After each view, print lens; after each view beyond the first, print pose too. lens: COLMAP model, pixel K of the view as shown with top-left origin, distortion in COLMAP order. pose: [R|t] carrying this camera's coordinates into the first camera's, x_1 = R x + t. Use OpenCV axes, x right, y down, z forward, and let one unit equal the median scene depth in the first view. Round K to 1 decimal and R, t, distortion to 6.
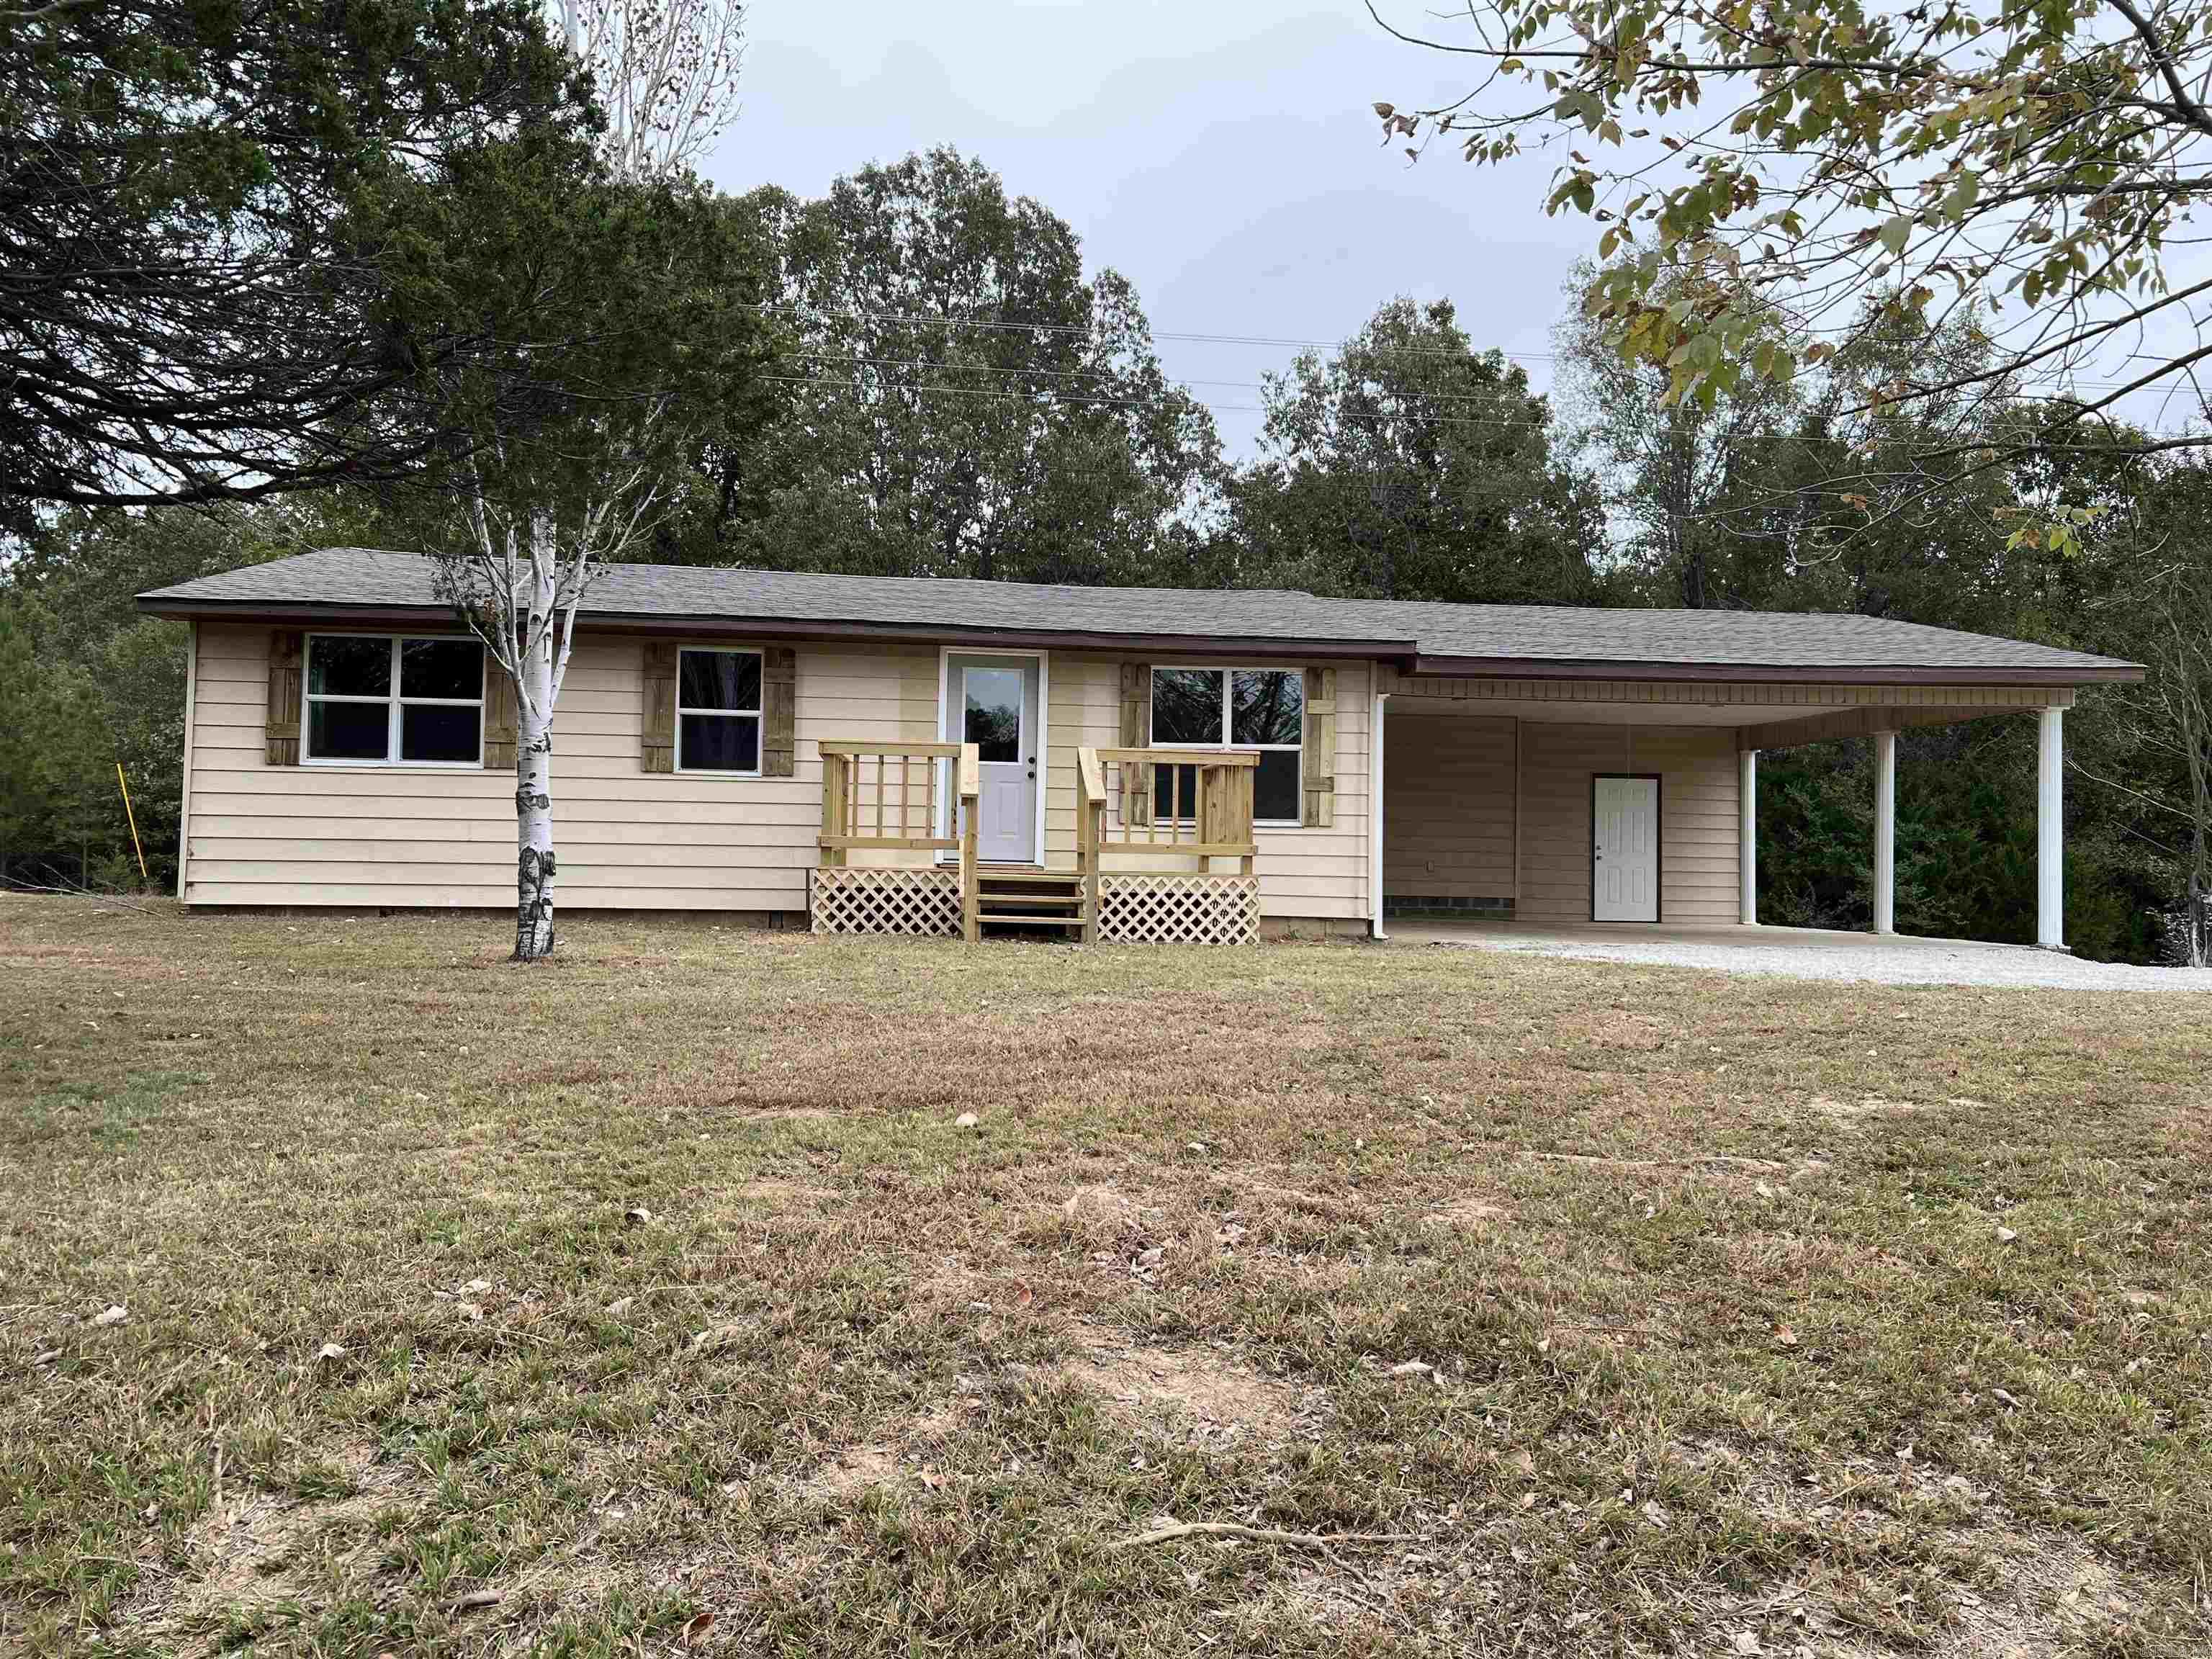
lens RADIAL K [[1677.2, 0, 1106.0], [0, 1677.2, 829.5], [0, 0, 1]] dist [0.051478, -0.000510]
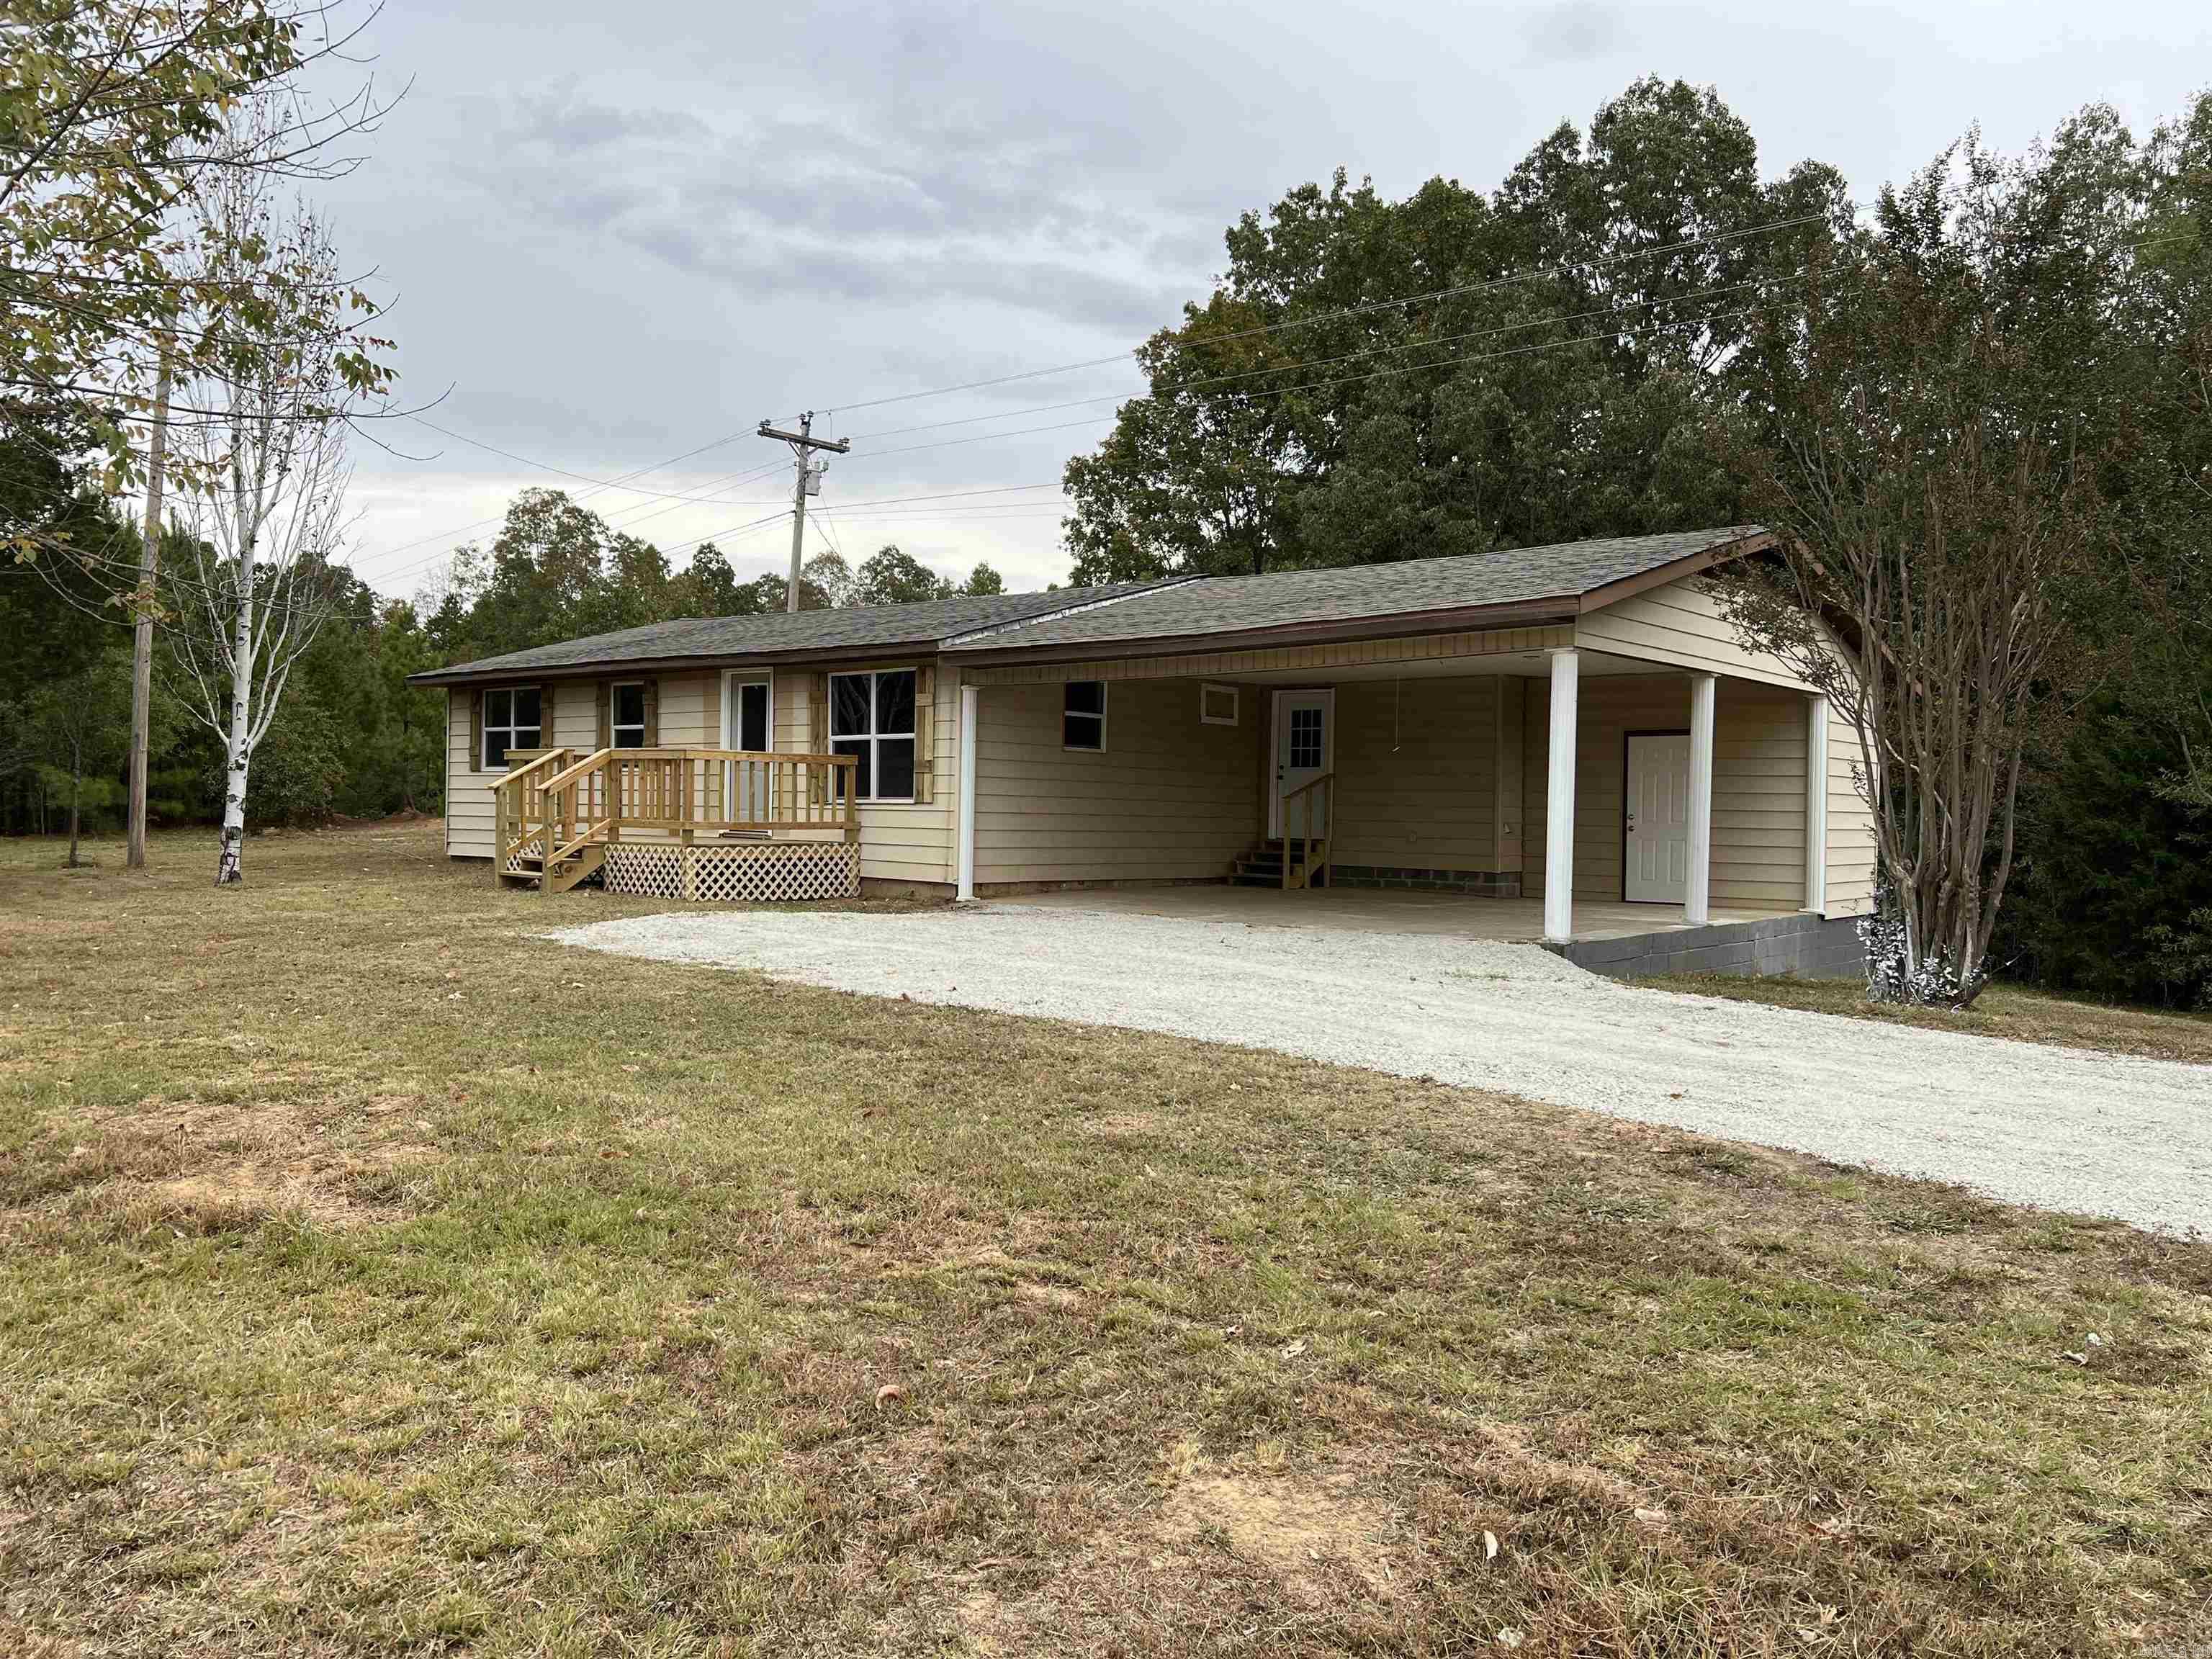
lens RADIAL K [[1677.2, 0, 1106.0], [0, 1677.2, 829.5], [0, 0, 1]] dist [0.051478, -0.000510]
pose [[0.680056, 0.005266, -0.733141, 1.104129], [0.013314, 0.999721, 0.019531, -0.004879], [0.733039, -0.023043, 0.679796, 0.316910]]
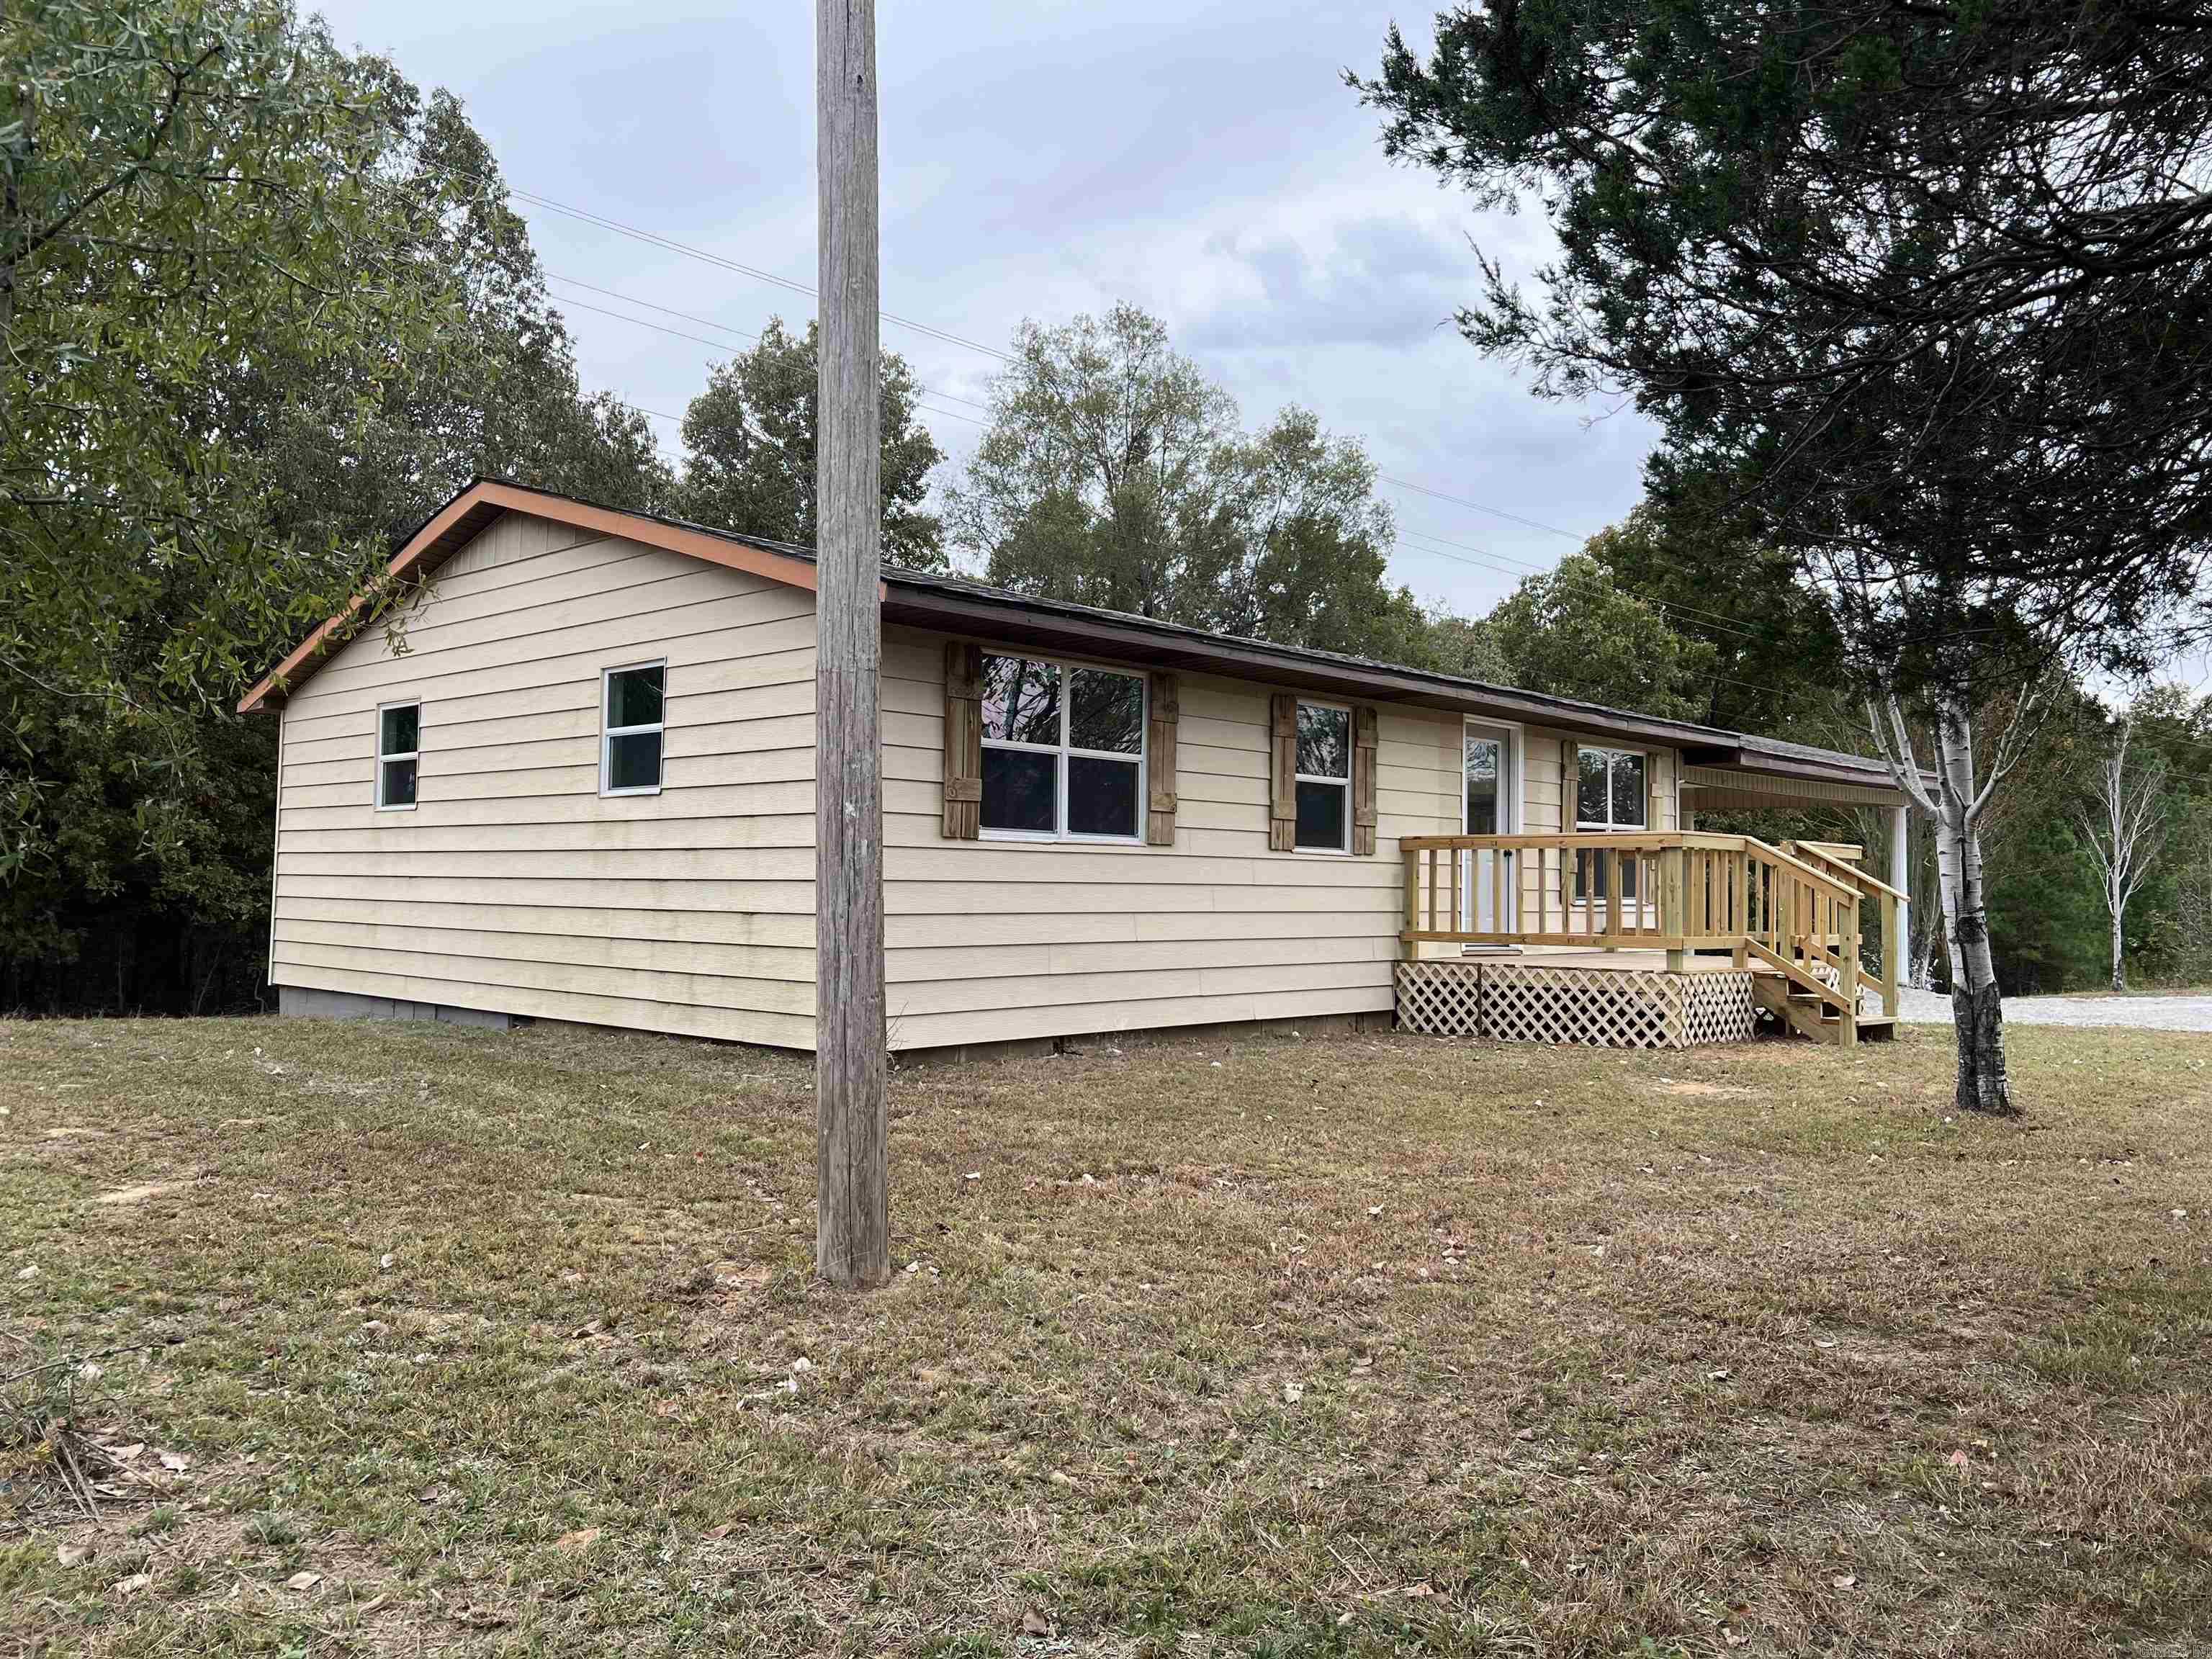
lens RADIAL K [[1677.2, 0, 1106.0], [0, 1677.2, 829.5], [0, 0, 1]] dist [0.051478, -0.000510]
pose [[0.776712, 0.021521, 0.629488, -0.837592], [-0.041445, 0.998996, 0.016983, -0.054052], [-0.628490, -0.039280, 0.776825, 0.414367]]
